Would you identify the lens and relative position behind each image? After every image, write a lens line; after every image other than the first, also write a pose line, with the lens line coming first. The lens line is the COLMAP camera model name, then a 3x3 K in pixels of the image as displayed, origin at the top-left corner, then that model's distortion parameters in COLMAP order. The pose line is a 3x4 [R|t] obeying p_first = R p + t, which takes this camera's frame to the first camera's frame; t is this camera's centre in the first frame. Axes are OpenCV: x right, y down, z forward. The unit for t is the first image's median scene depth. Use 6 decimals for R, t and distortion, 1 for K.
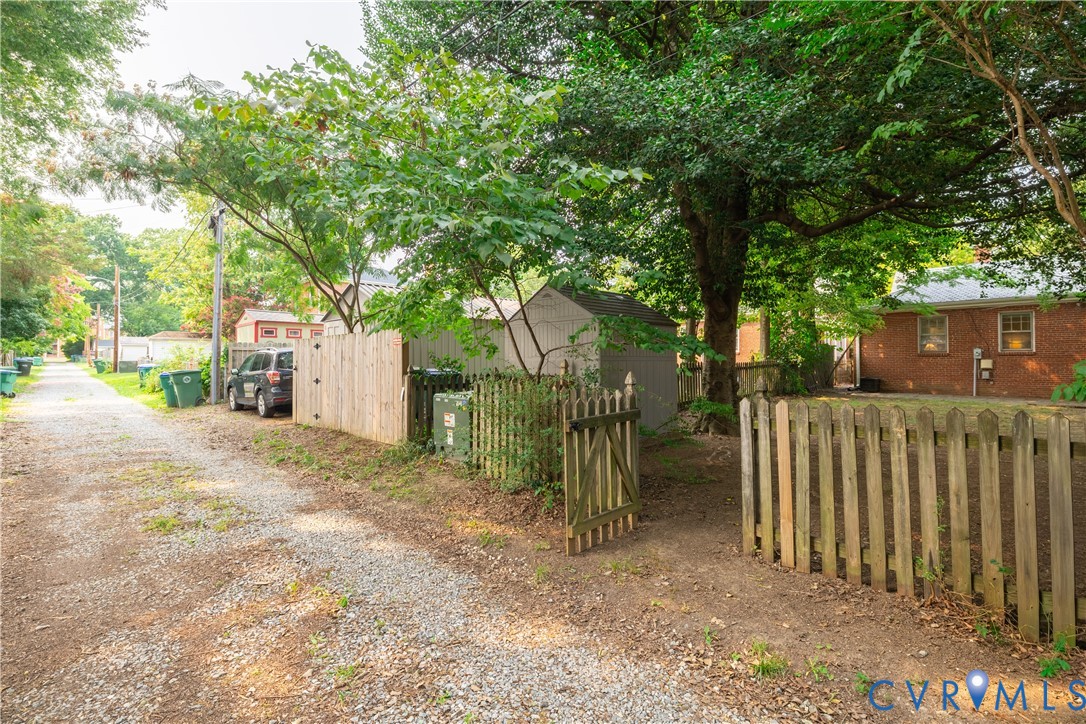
lens RADIAL K [[522.7, 0, 541.0], [0, 522.7, 358.9], [0, 0, 1]] dist [0.001798, 0.000079]
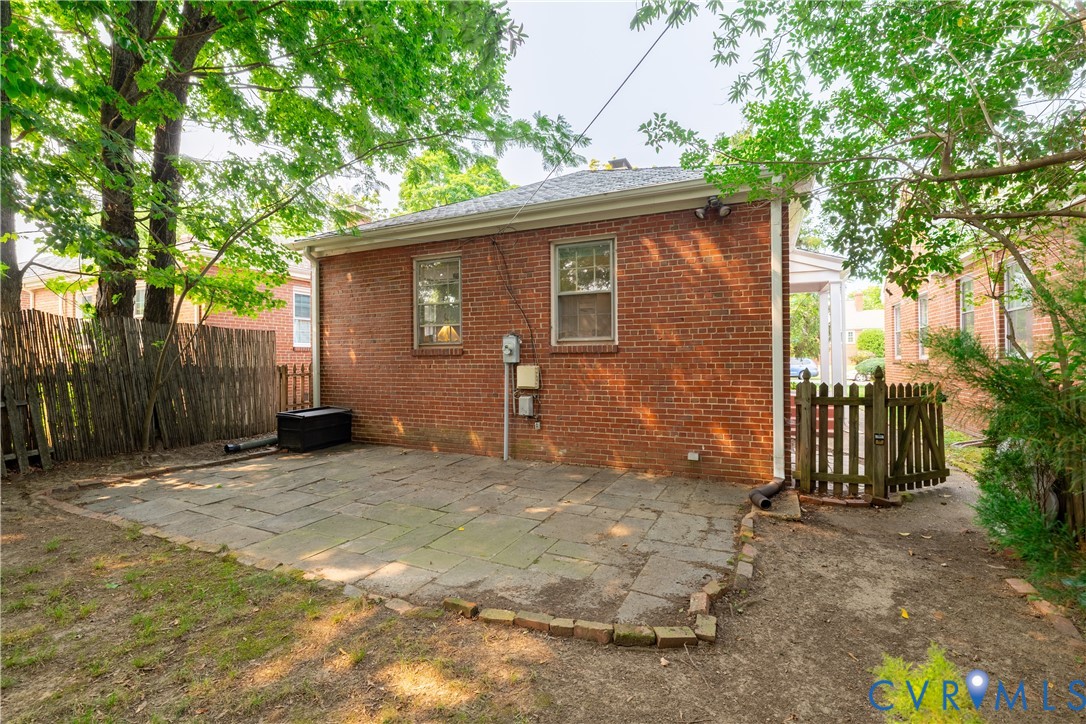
lens RADIAL K [[494.8, 0, 544.8], [0, 494.8, 364.4], [0, 0, 1]] dist [0.000559, 0.000009]
pose [[0.952647, 0.005369, 0.304031, 0.750081], [-0.004733, 0.999985, -0.002831, 0.001577], [-0.304042, 0.001258, 0.952658, 0.647526]]
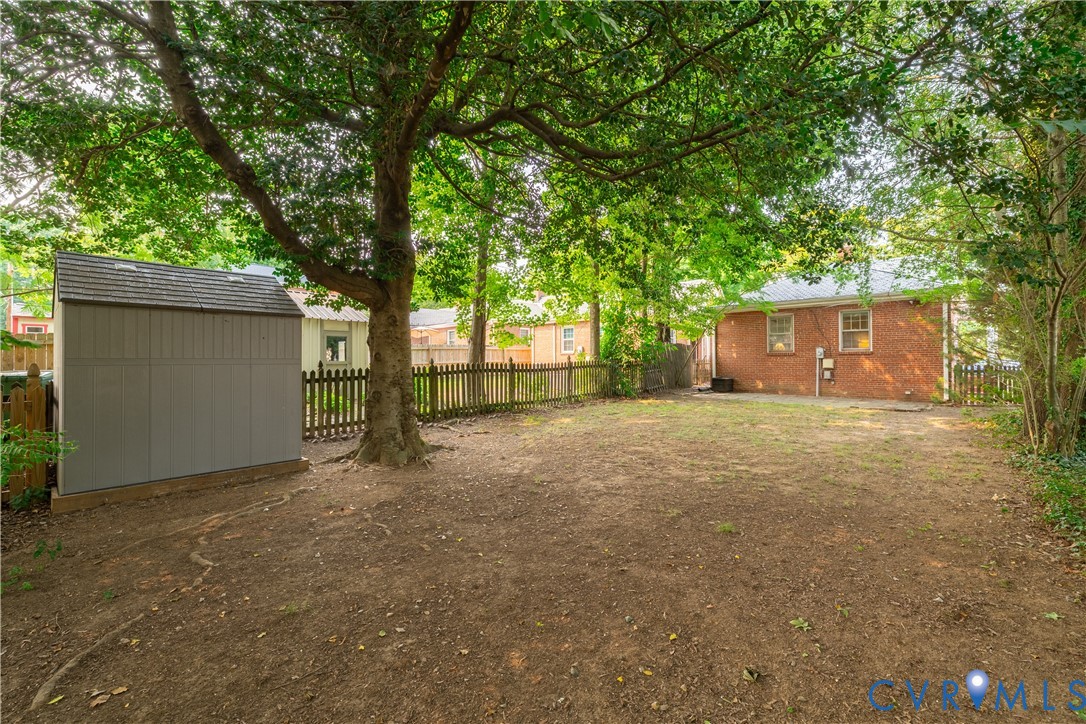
lens RADIAL K [[463.4, 0, 542.8], [0, 463.4, 362.1], [0, 0, 1]] dist [0.000304, 0.000026]
pose [[0.999154, -0.003749, 0.040957, 0.281005], [0.003358, 0.999948, 0.009615, -0.003366], [-0.040991, -0.009469, 0.999115, 0.154773]]
